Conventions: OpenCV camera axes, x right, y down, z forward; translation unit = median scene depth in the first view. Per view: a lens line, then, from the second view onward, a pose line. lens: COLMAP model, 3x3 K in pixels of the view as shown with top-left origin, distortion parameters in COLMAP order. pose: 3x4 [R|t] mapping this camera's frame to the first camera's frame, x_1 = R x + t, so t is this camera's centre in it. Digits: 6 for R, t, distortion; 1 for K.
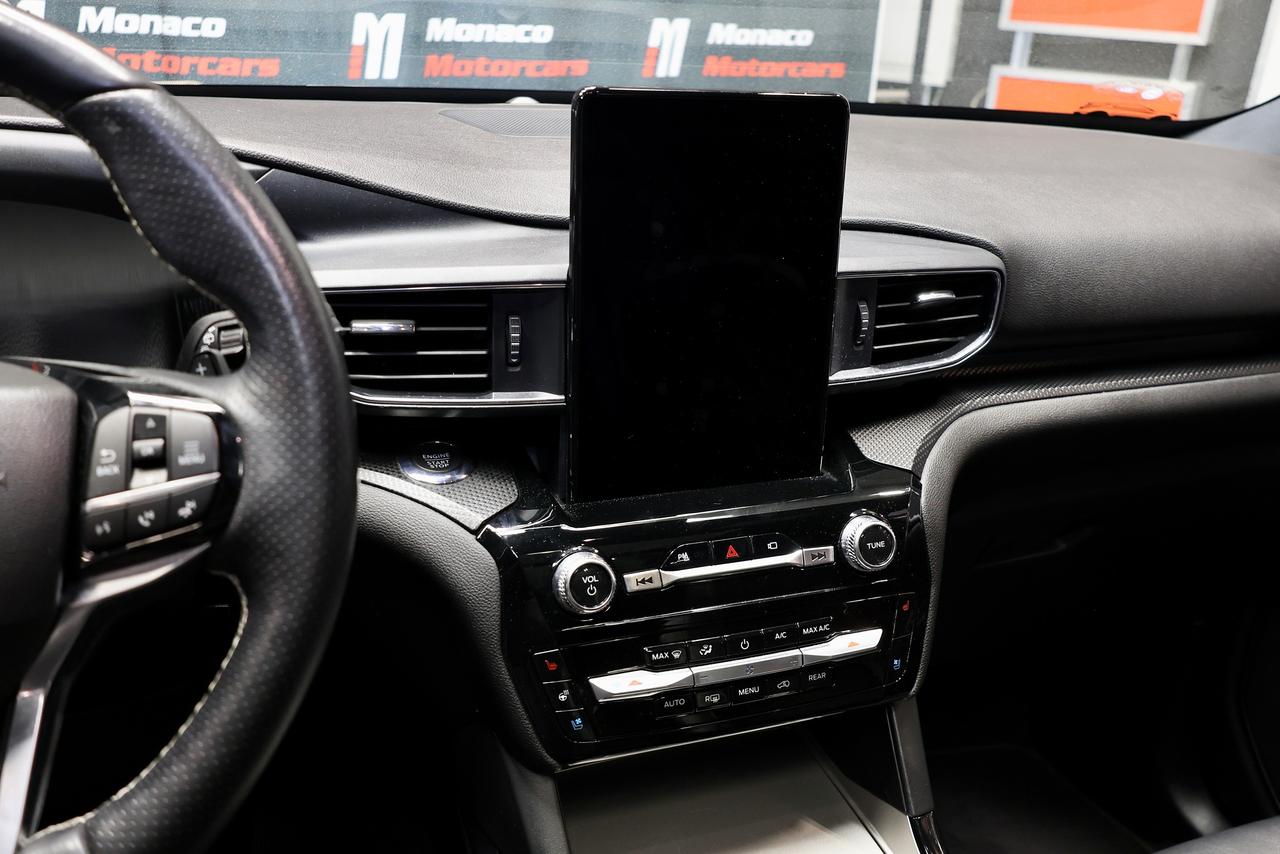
lens RADIAL K [[1155.0, 0, 654.8], [0, 1155.0, 421.4], [0, 0, 1]] dist [0.008364, -0.000471]
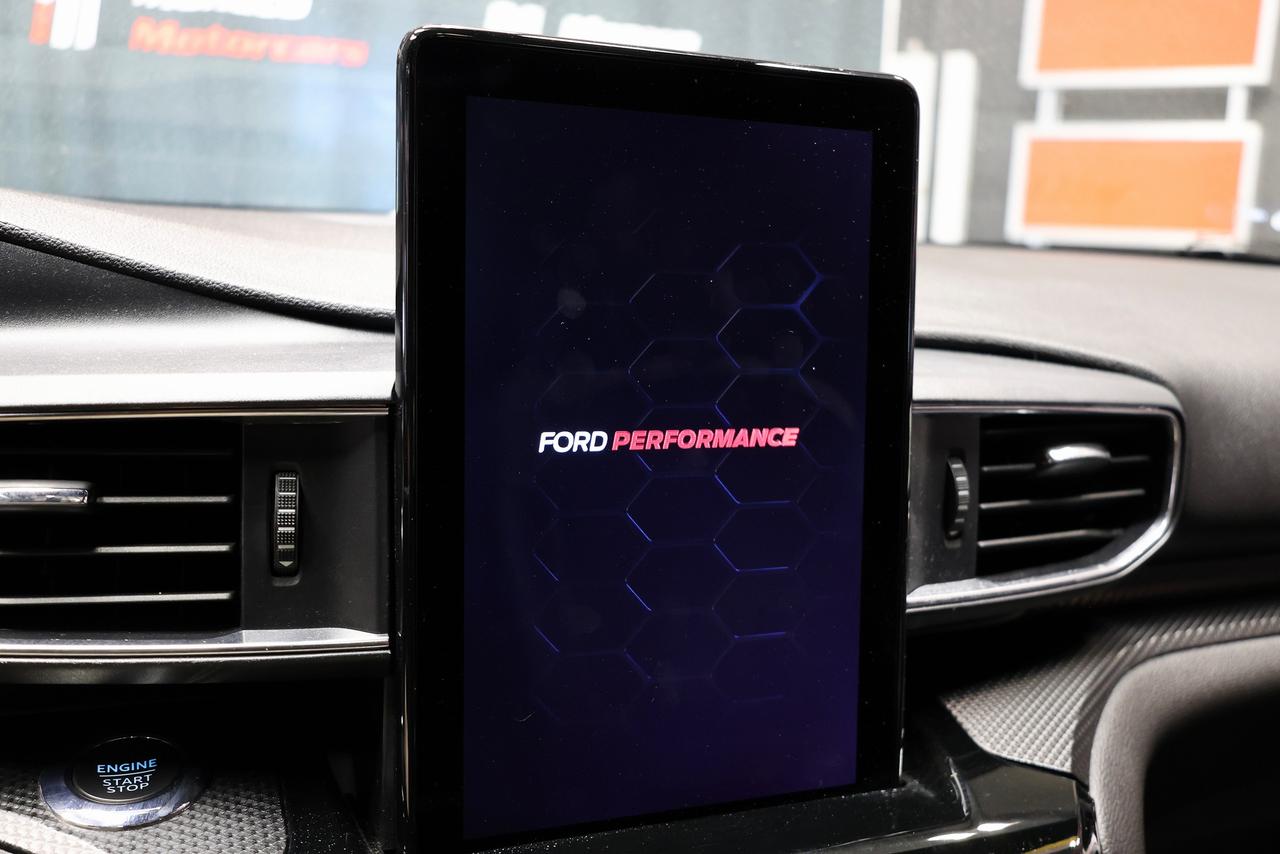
lens RADIAL K [[1236.4, 0, 638.3], [0, 1236.4, 429.8], [0, 0, 1]] dist [-0.005481, 0.005011]
pose [[0.999800, -0.018334, 0.007954, 0.024127], [0.019615, 0.976452, -0.214842, 0.007144], [-0.003828, 0.214955, 0.976617, 0.434834]]
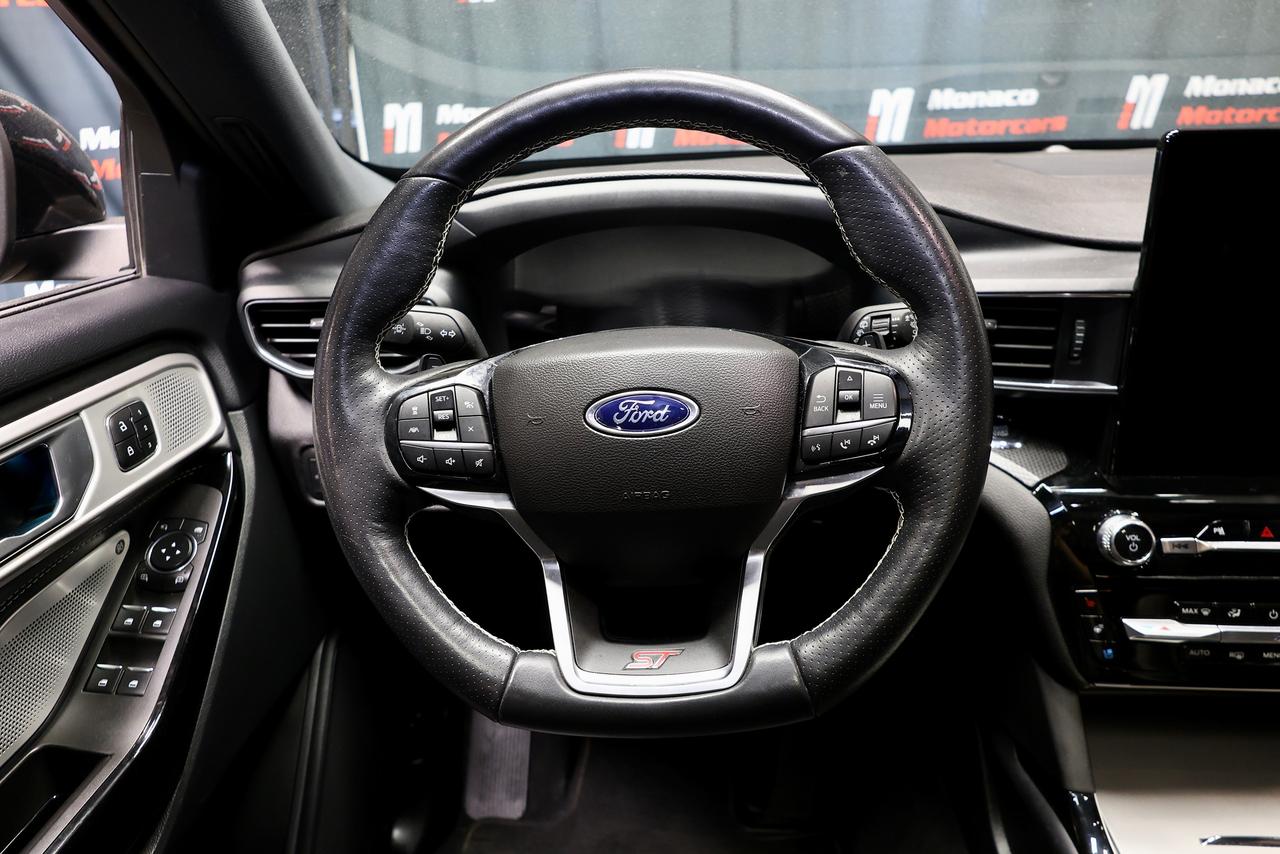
lens RADIAL K [[900.9, 0, 636.6], [0, 900.9, 422.8], [0, 0, 1]] dist [0.006555, 0.000657]
pose [[0.901996, 0.087010, -0.422887, -0.121078], [-0.081854, 0.996181, 0.030376, 0.026693], [0.423915, 0.007216, 0.905673, -0.074442]]
